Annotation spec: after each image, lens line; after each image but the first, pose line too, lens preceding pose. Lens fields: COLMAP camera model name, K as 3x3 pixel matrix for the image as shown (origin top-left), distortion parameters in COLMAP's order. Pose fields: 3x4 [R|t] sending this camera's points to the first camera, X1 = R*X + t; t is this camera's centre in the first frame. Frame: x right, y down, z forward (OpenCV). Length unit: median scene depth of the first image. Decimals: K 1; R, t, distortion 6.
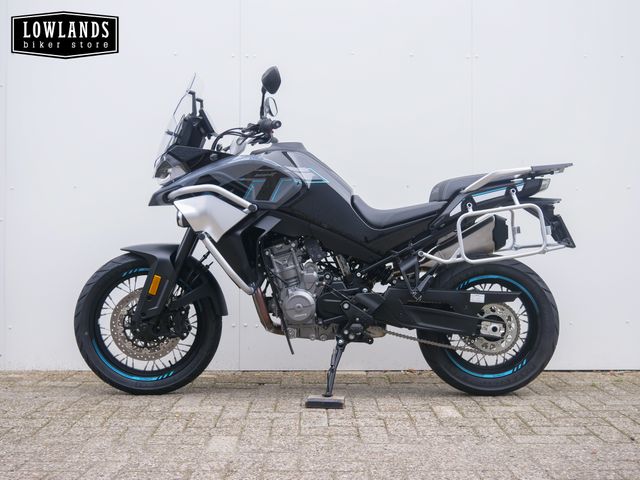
lens RADIAL K [[736.6, 0, 323.3], [0, 736.6, 237.4], [0, 0, 1]] dist [0.008894, 0.000000]
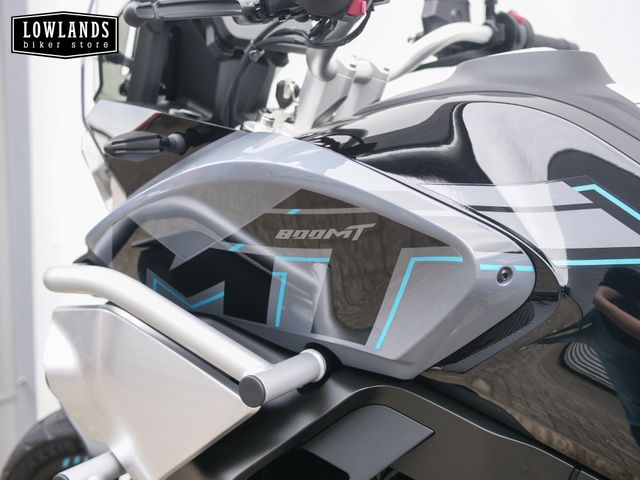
lens RADIAL K [[736.6, 0, 322.4], [0, 736.6, 239.0], [0, 0, 1]] dist [0.008894, 0.000000]
pose [[0.828918, 0.058040, -0.556351, 0.030116], [-0.001076, 0.994766, 0.102173, -0.099032], [0.559369, -0.084095, 0.824642, 0.801987]]
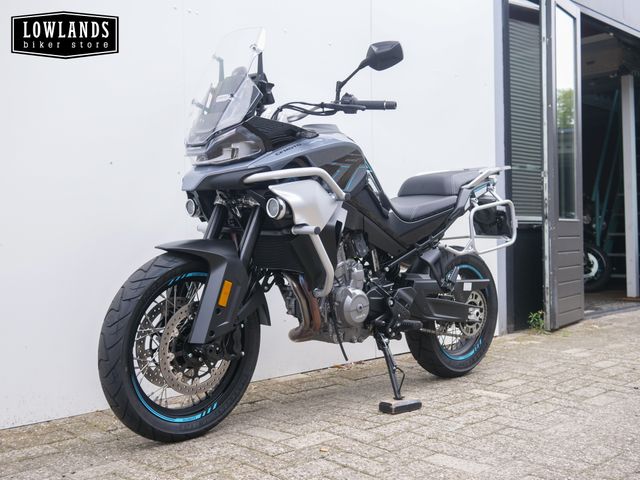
lens RADIAL K [[736.6, 0, 316.2], [0, 736.6, 240.4], [0, 0, 1]] dist [0.008894, 0.000000]
pose [[0.724906, -0.015488, 0.688673, -0.686643], [0.003744, 0.999821, 0.018544, -0.005461], [-0.688837, -0.010865, 0.724835, 0.374351]]
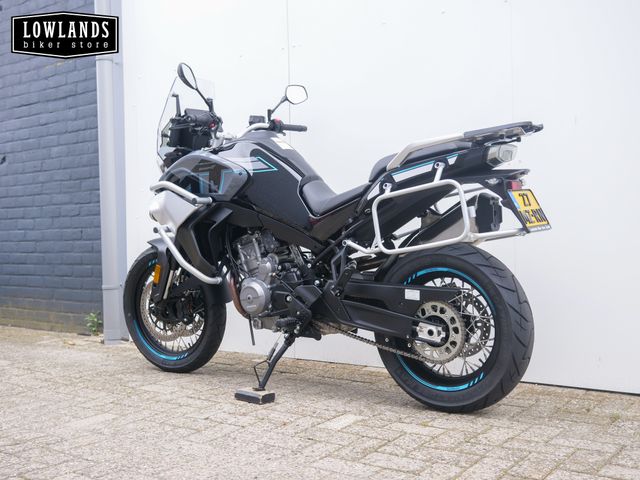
lens RADIAL K [[736.6, 0, 318.8], [0, 736.6, 240.3], [0, 0, 1]] dist [0.008894, 0.000000]
pose [[0.801469, -0.014031, -0.597872, 0.628347], [0.028291, 0.999495, 0.014468, 0.004912], [0.597367, -0.028510, 0.801461, 0.258981]]
